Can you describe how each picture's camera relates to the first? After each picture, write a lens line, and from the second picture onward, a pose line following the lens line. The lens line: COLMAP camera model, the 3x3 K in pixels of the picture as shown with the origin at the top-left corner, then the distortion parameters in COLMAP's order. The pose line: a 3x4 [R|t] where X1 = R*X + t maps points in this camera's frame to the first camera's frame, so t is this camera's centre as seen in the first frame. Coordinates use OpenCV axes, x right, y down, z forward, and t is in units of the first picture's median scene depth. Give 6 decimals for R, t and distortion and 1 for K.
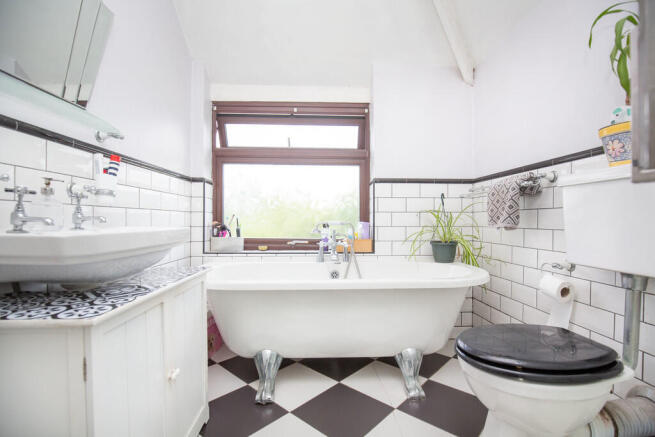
lens RADIAL K [[302.4, 0, 327.4], [0, 302.4, 221.0], [0, 0, 1]] dist [-0.025763, 0.000417]
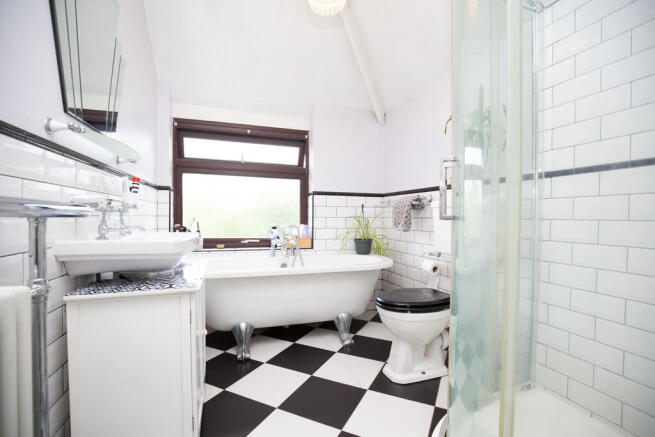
lens RADIAL K [[302.4, 0, 327.3], [0, 302.4, 219.5], [0, 0, 1]] dist [-0.025763, 0.000417]
pose [[0.960033, 0.004851, 0.279846, -0.174465], [-0.006674, 0.999962, 0.005563, -0.031208], [-0.279808, -0.007208, 0.960029, -0.309850]]
